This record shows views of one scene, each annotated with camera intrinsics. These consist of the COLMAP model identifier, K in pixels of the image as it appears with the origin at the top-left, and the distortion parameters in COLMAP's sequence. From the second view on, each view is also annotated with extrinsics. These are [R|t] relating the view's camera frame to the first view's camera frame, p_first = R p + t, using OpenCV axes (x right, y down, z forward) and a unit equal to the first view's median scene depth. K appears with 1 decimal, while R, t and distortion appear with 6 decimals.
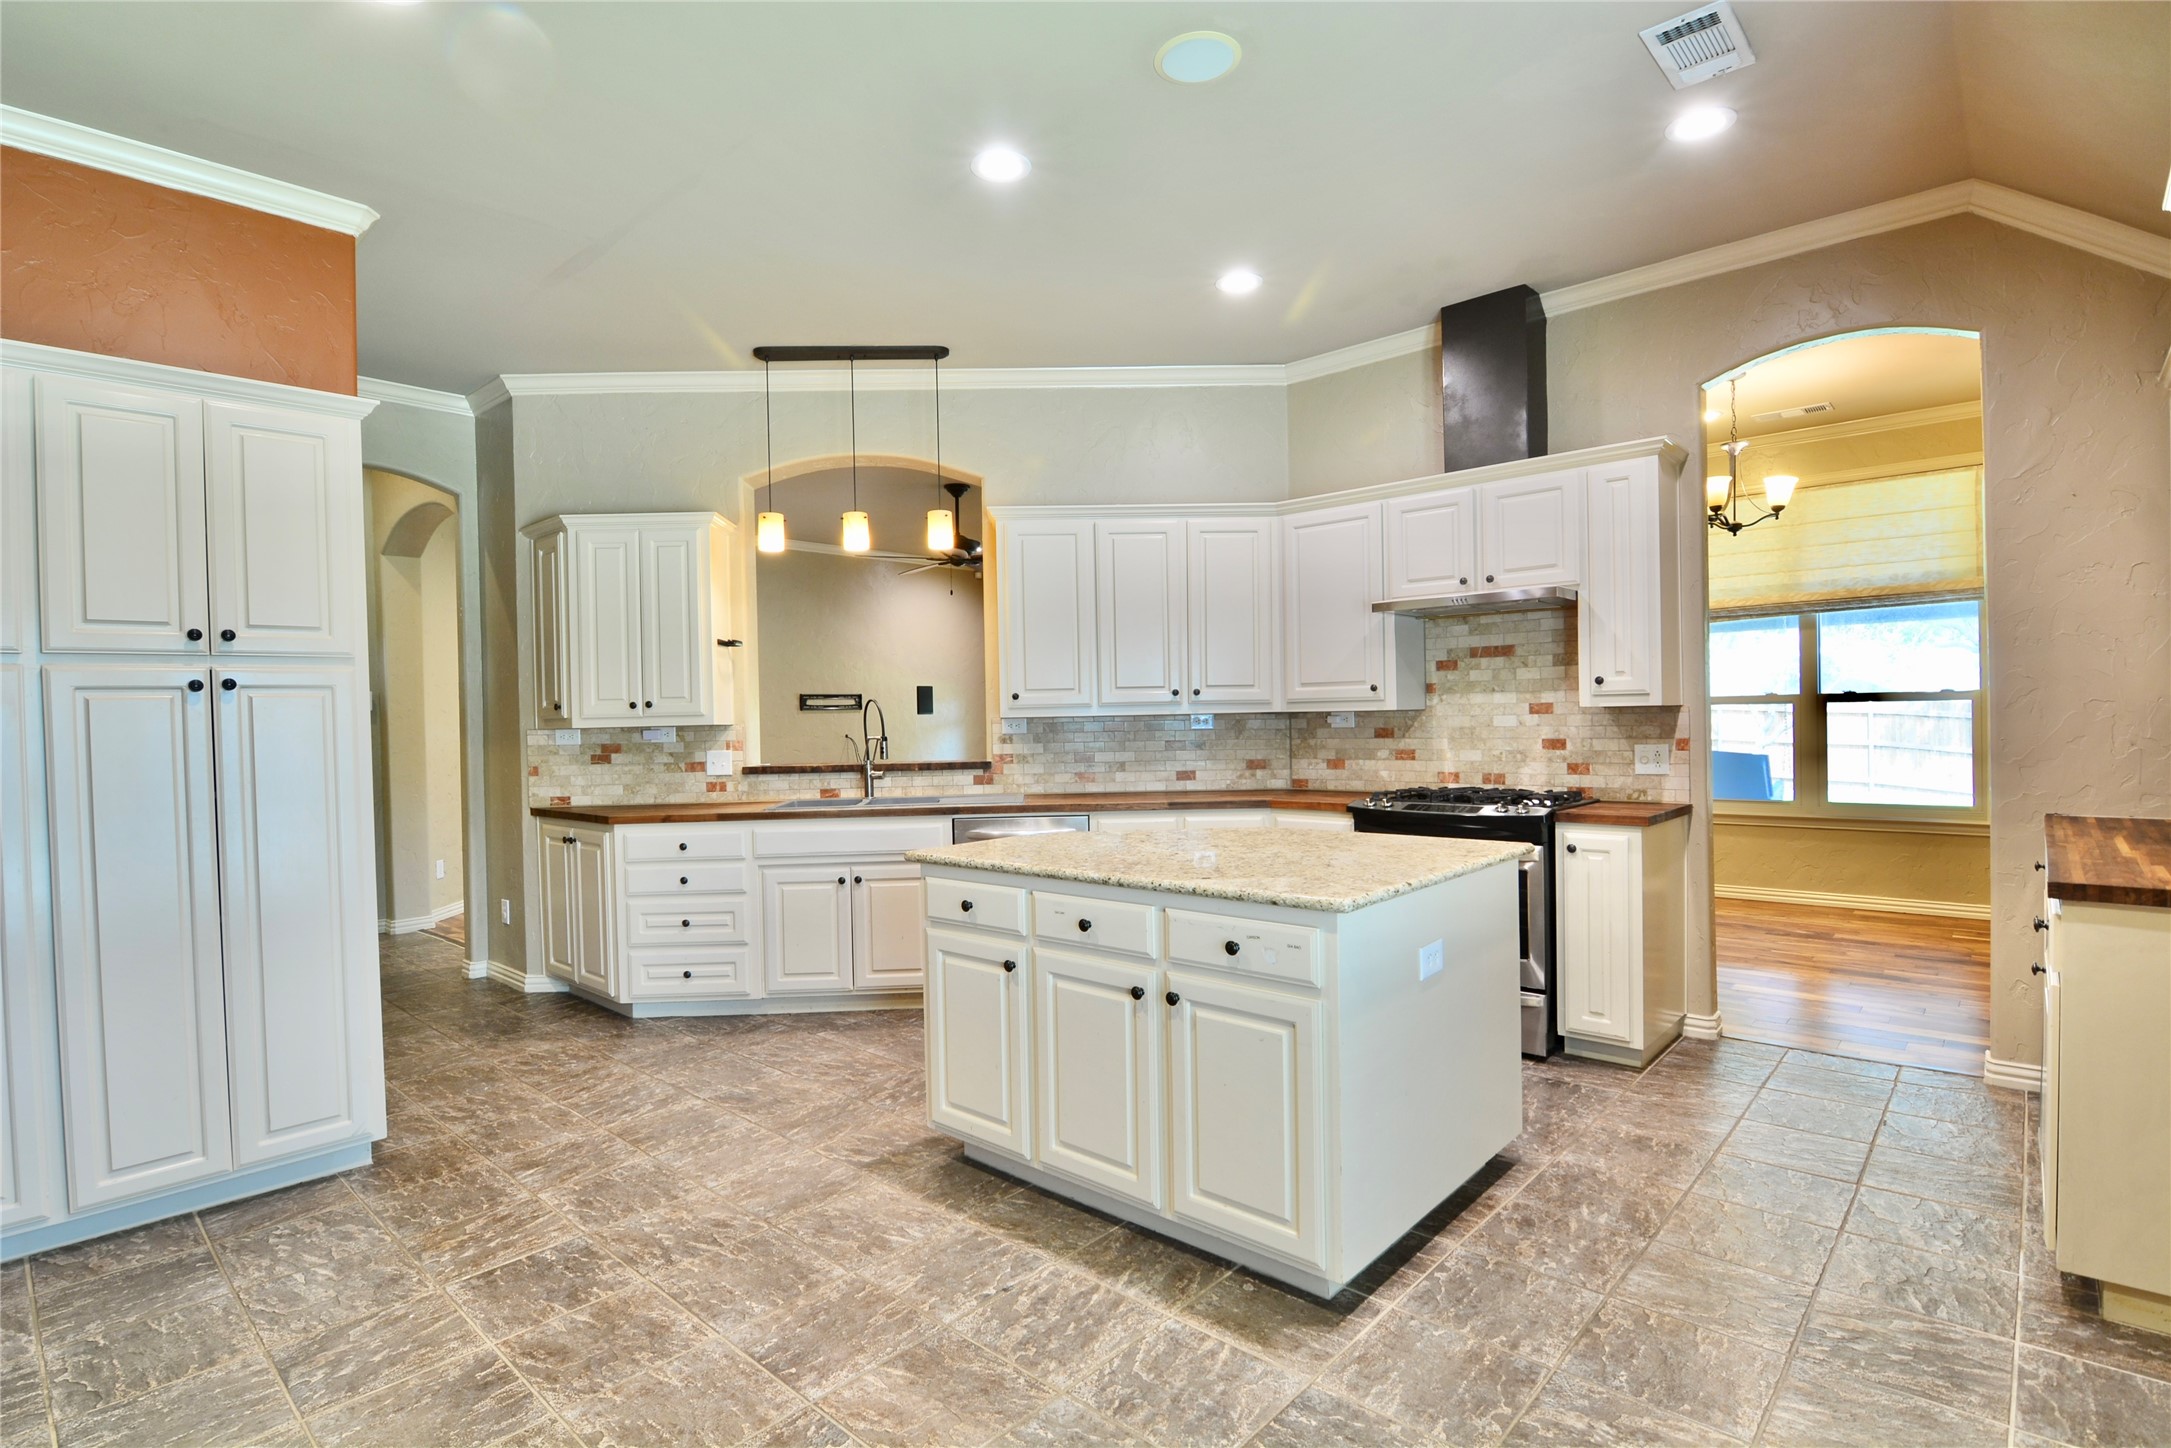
lens RADIAL K [[1052.3, 0, 1064.3], [0, 1052.3, 727.8], [0, 0, 1]] dist [-0.008346, -0.006831]
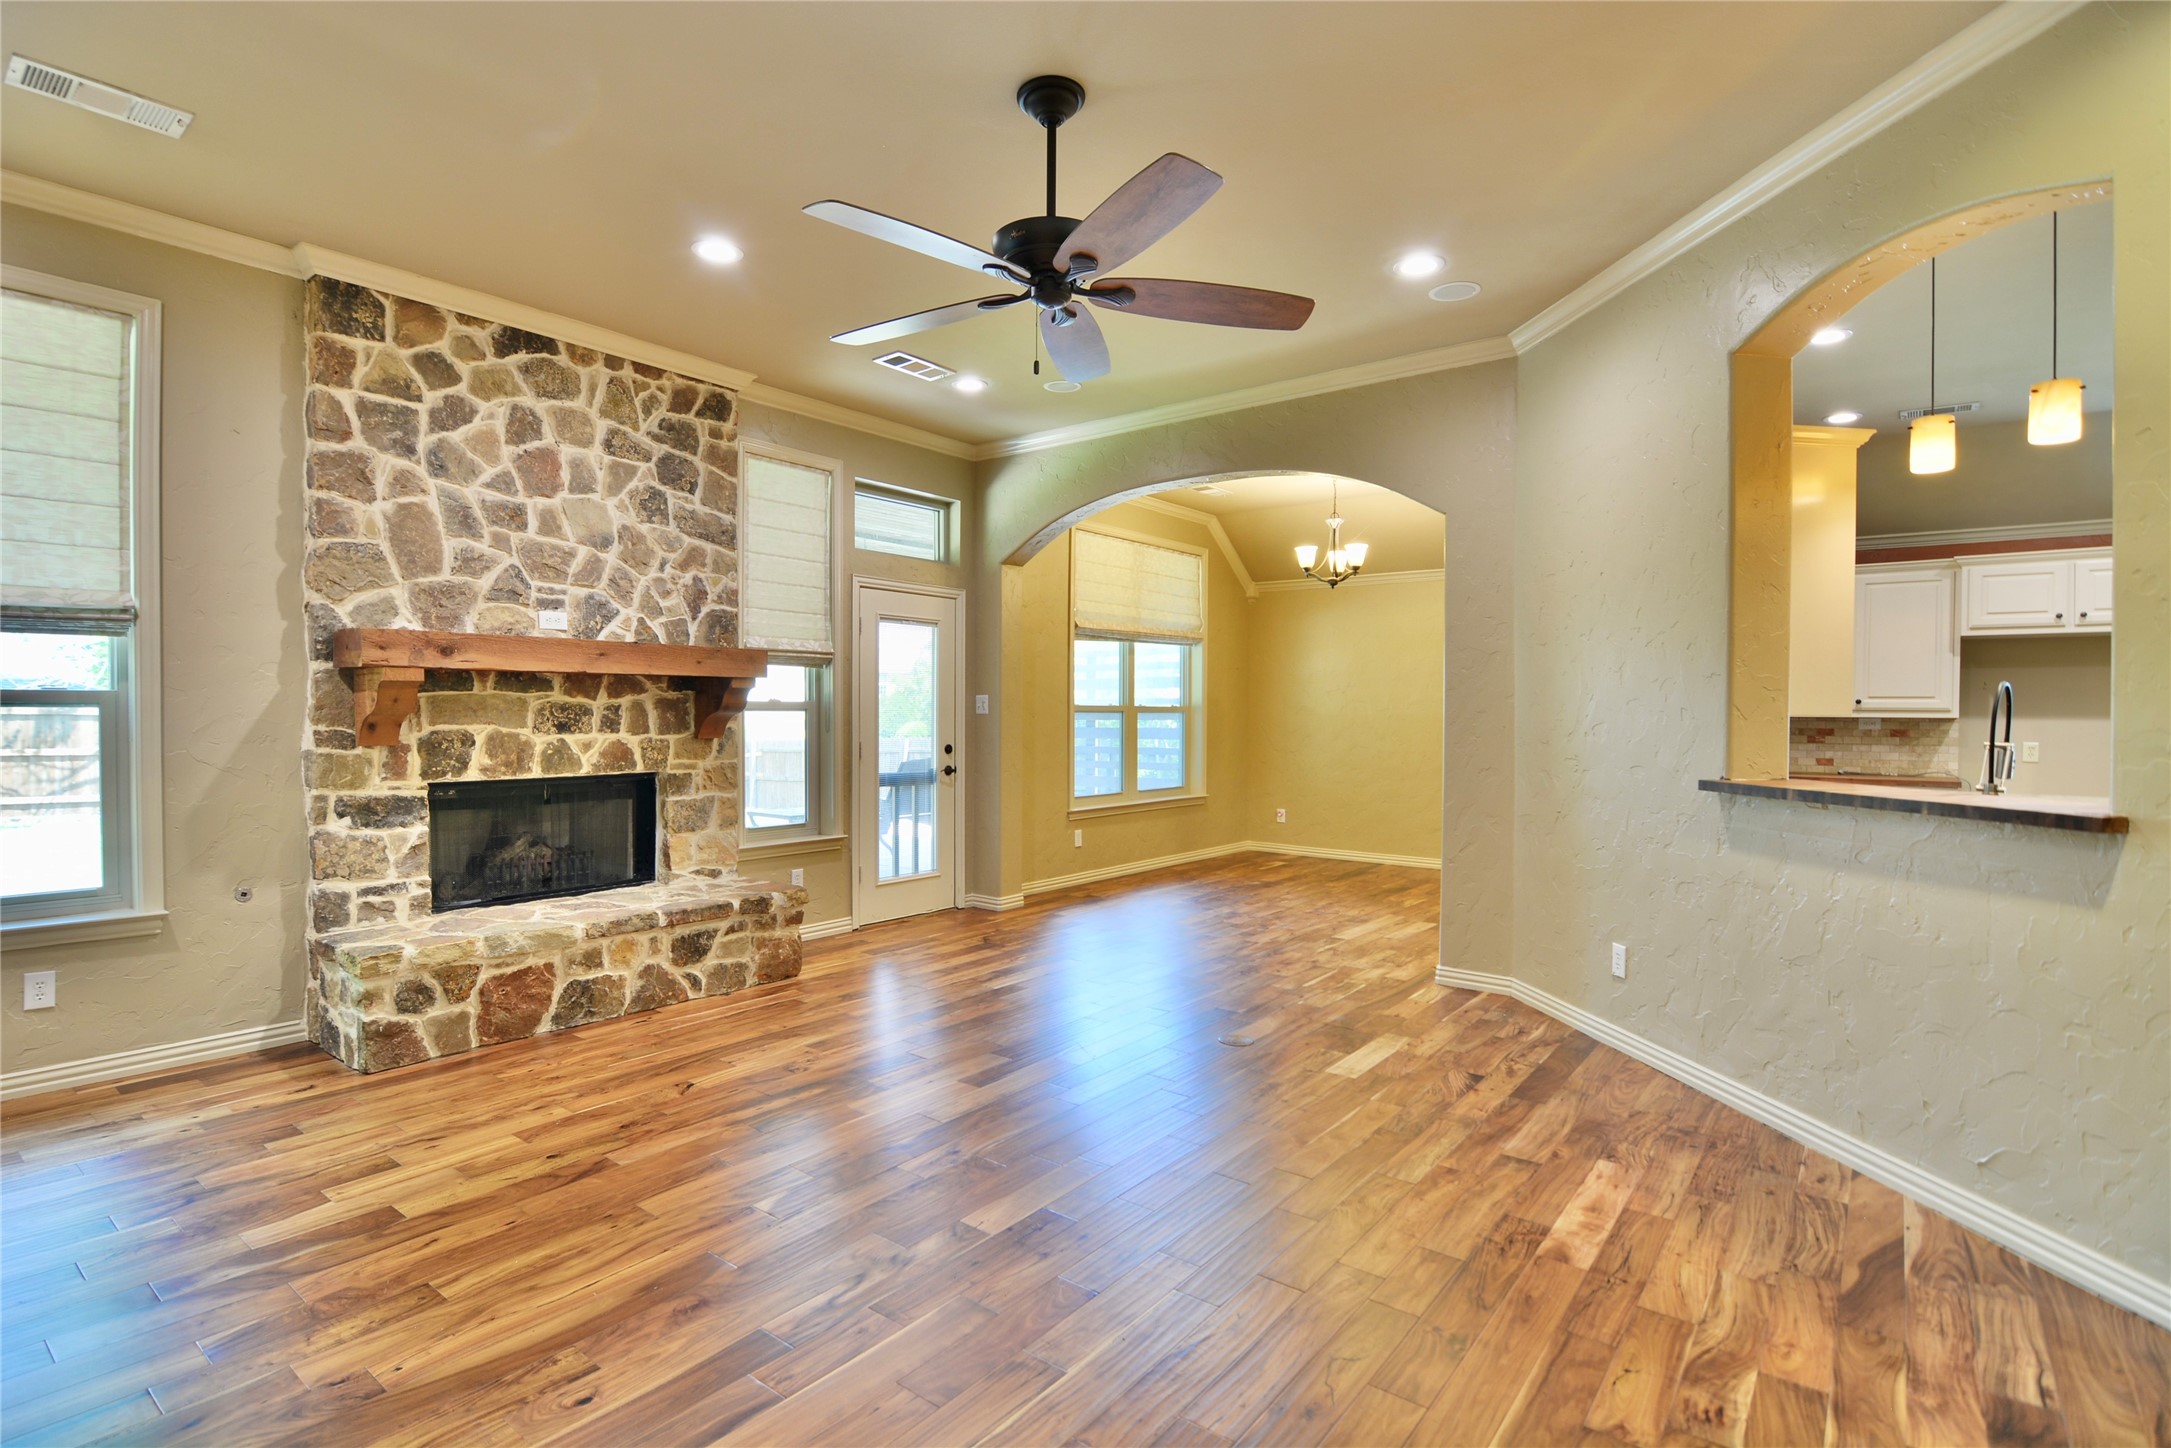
lens RADIAL K [[1052.3, 0, 1077.3], [0, 1052.3, 732.2], [0, 0, 1]] dist [-0.008346, -0.006831]
pose [[-0.080375, 0.000881, 0.996764, -0.776651], [0.005447, 0.999985, -0.000445, -0.000662], [-0.996750, 0.005394, -0.080378, 1.650366]]
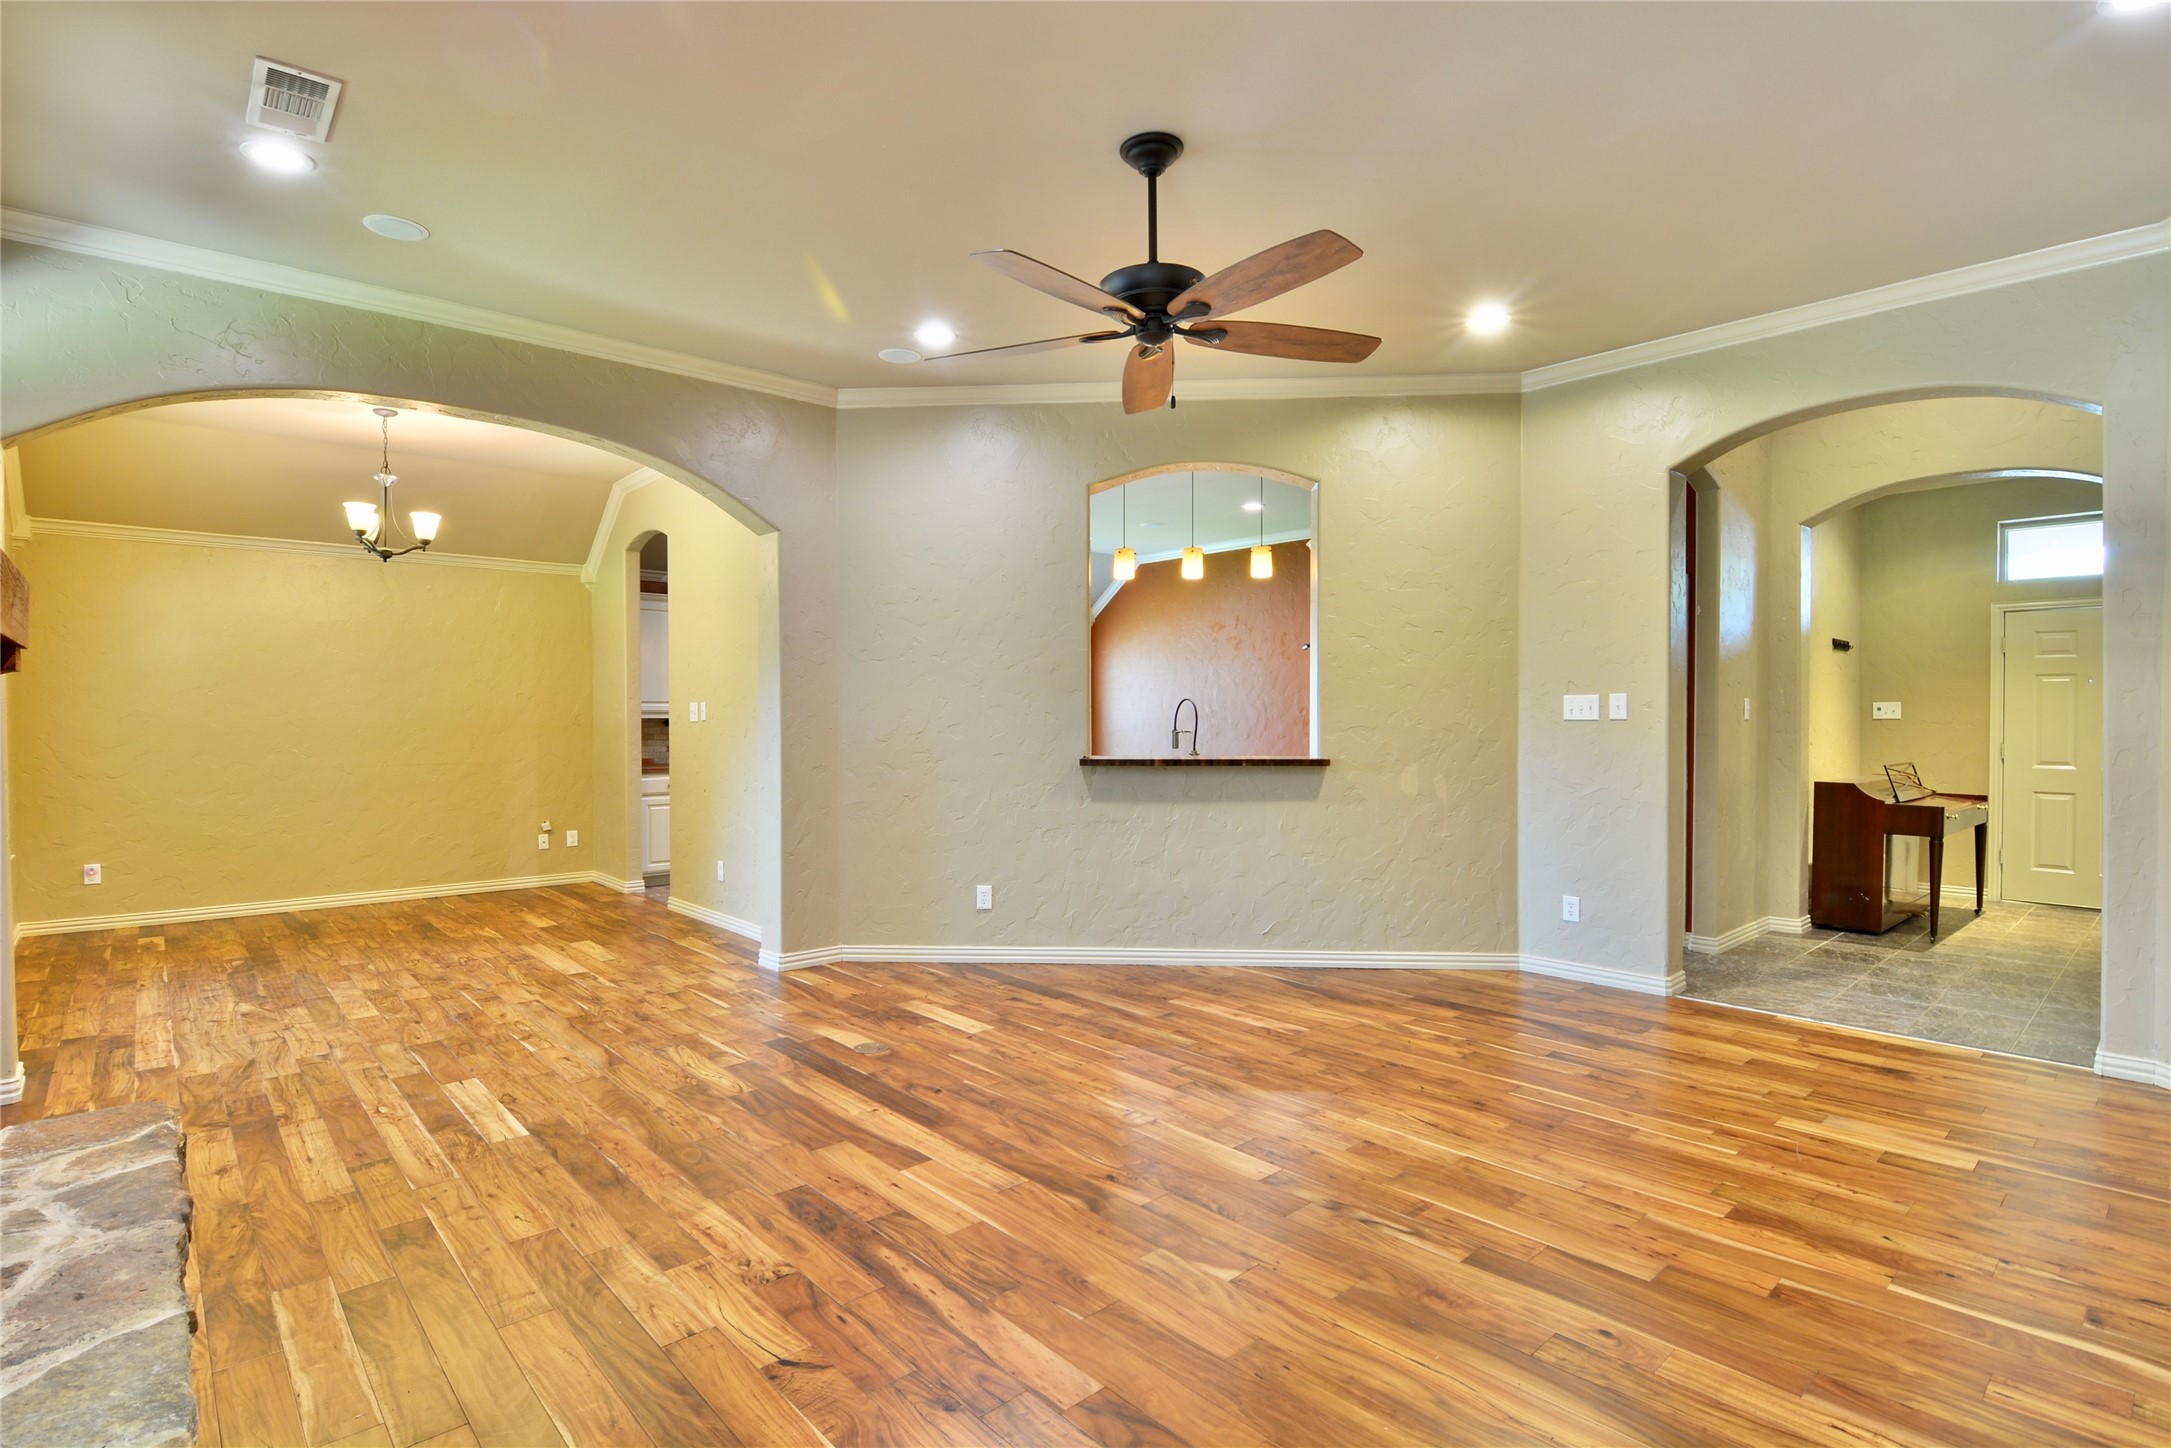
lens RADIAL K [[1052.3, 0, 1053.6], [0, 1052.3, 721.9], [0, 0, 1]] dist [-0.008346, -0.006831]
pose [[-0.993973, 0.023402, 0.107094, -0.167336], [0.025215, 0.999560, 0.015610, -0.023327], [-0.106682, 0.018216, -0.994126, 2.287960]]
